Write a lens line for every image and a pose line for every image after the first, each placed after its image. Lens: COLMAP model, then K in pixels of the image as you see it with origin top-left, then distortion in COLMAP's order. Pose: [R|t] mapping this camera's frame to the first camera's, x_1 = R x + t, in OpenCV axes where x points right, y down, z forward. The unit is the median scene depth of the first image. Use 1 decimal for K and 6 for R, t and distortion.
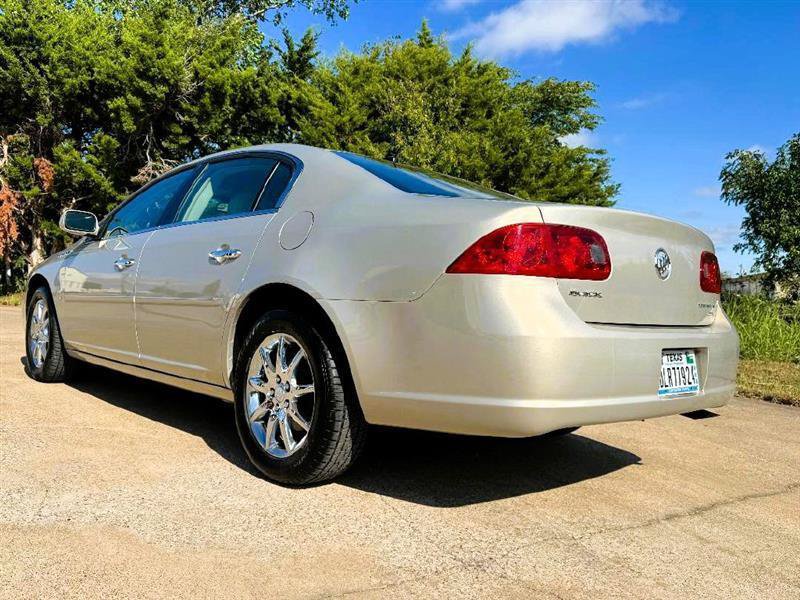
lens RADIAL K [[746.1, 0, 447.6], [0, 746.1, 314.8], [0, 0, 1]] dist [0.010903, -0.012282]
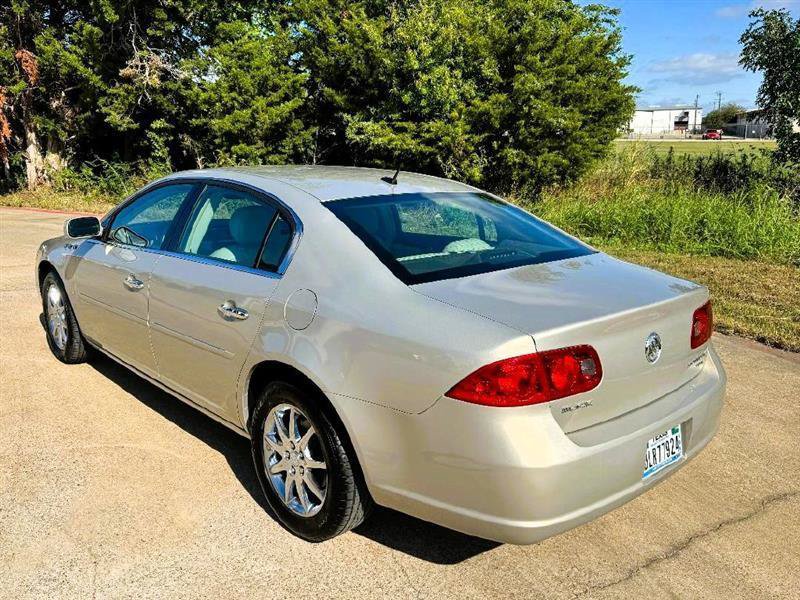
lens RADIAL K [[746.1, 0, 447.6], [0, 746.1, 314.8], [0, 0, 1]] dist [0.010903, -0.012282]
pose [[0.999800, -0.015362, -0.012774, 0.011323], [0.017989, 0.970348, 0.241042, -0.275468], [0.008692, -0.241223, 0.970431, -0.001110]]
